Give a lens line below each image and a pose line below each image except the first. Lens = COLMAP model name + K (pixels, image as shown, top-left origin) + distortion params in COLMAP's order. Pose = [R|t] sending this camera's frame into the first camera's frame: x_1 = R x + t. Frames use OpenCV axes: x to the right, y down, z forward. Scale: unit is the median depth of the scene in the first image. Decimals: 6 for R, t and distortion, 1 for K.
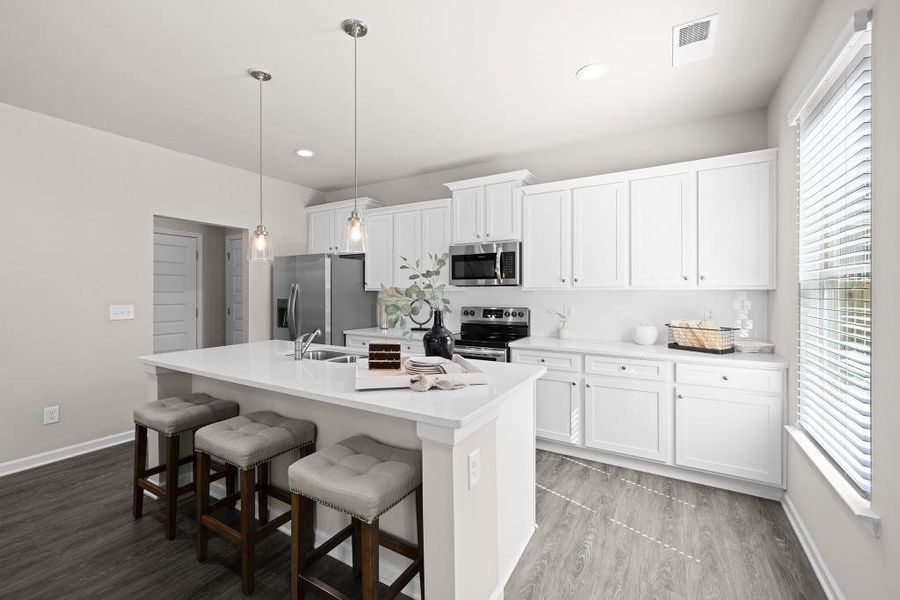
lens RADIAL K [[382.2, 0, 445.6], [0, 382.2, 292.3], [0, 0, 1]] dist [0.000115, 0.000671]
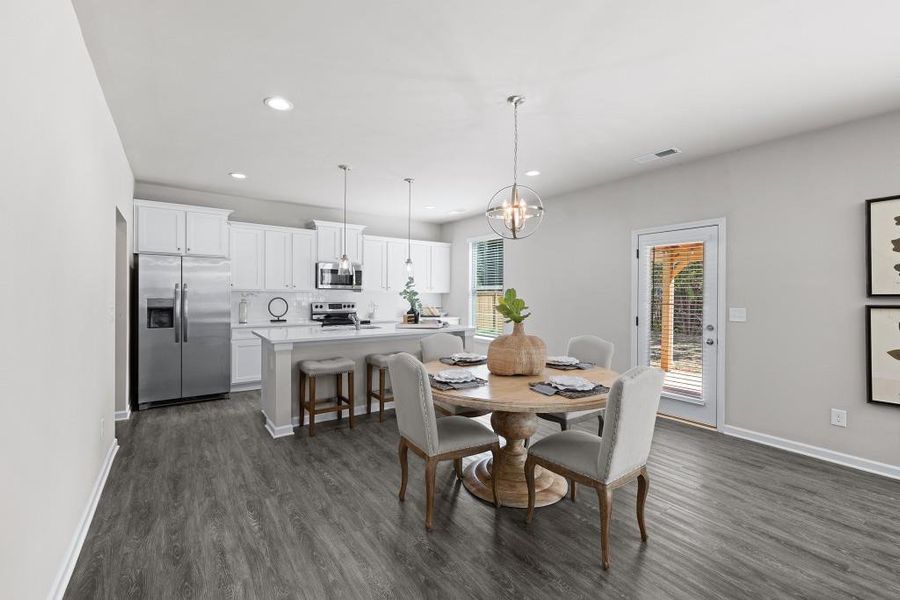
lens RADIAL K [[384.7, 0, 446.5], [0, 384.7, 296.1], [0, 0, 1]] dist [-0.000044, 0.000180]
pose [[0.397225, -0.002999, 0.917716, -1.308523], [-0.005981, 0.999965, 0.005856, 0.000407], [-0.917702, -0.007815, 0.397193, -0.082337]]
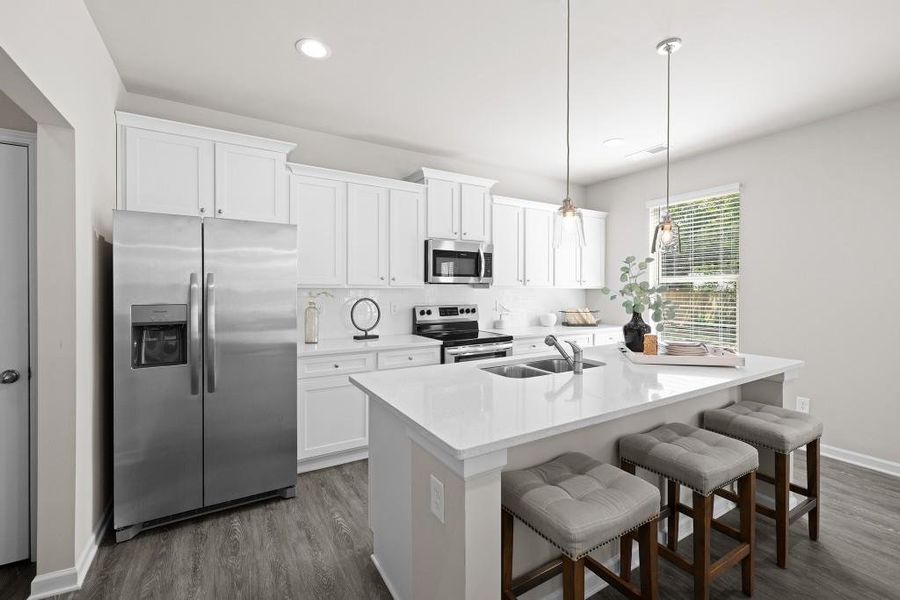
lens RADIAL K [[382.2, 0, 445.6], [0, 382.2, 292.3], [0, 0, 1]] dist [0.000115, 0.000671]
pose [[0.477228, -0.005937, 0.878759, -0.843167], [0.001198, 0.999981, 0.006106, -0.000715], [-0.878779, -0.001861, 0.477226, 0.588902]]
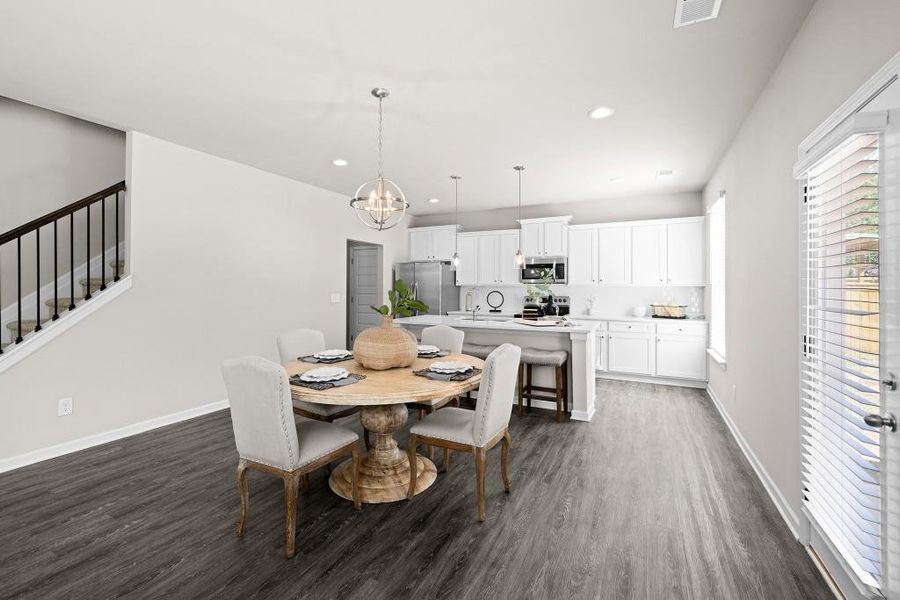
lens RADIAL K [[386.6, 0, 443.6], [0, 386.6, 285.3], [0, 0, 1]] dist [-0.000341, 0.000067]
pose [[0.997841, 0.004224, 0.065536, -0.466143], [-0.003846, 0.999975, -0.005886, 0.003855], [-0.065559, 0.005622, 0.997833, -0.682377]]
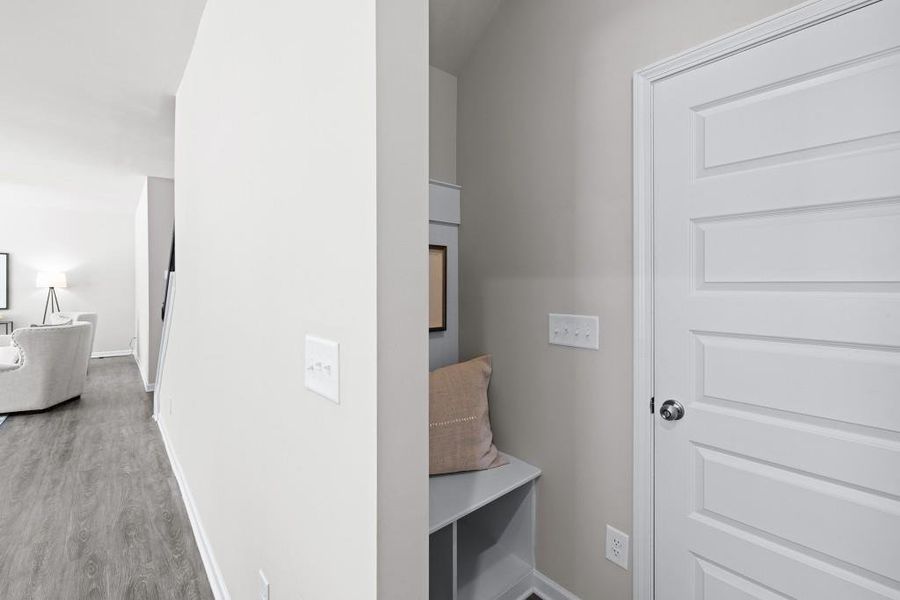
lens RADIAL K [[376.9, 0, 448.3], [0, 376.9, 289.0], [0, 0, 1]] dist [-0.001879, -0.000501]
pose [[-0.288824, 0.005533, -0.957366, -0.608612], [-0.002673, 0.999975, 0.006585, -0.000169], [0.957378, 0.004461, -0.288802, 1.102693]]
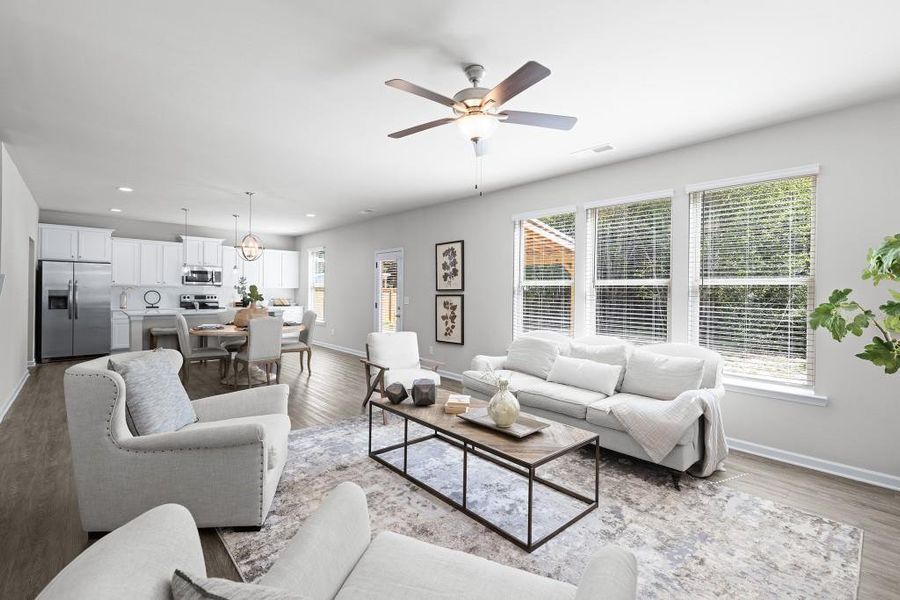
lens RADIAL K [[406.3, 0, 449.4], [0, 406.3, 290.3], [0, 0, 1]] dist [0.000898, 0.000362]
pose [[0.282612, 0.004353, 0.959225, -1.916557], [-0.011146, 0.999937, -0.001254, 0.002057], [-0.959170, -0.010337, 0.282642, -1.163672]]
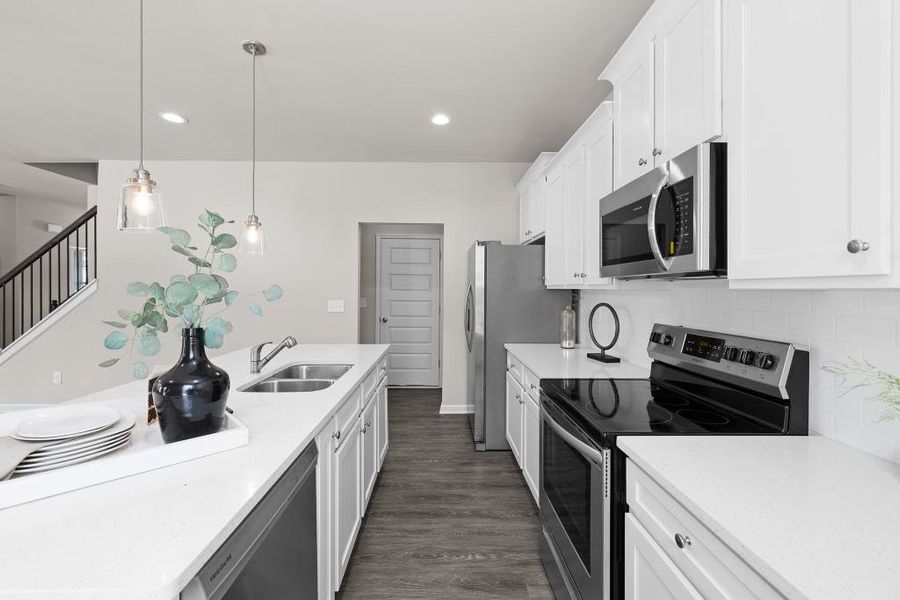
lens RADIAL K [[376.9, 0, 448.3], [0, 376.9, 289.0], [0, 0, 1]] dist [-0.001879, -0.000501]
pose [[0.537334, 0.002420, -0.843366, 0.351098], [-0.008322, 0.999962, -0.002433, -0.002262], [0.843328, 0.008326, 0.537334, 0.626549]]
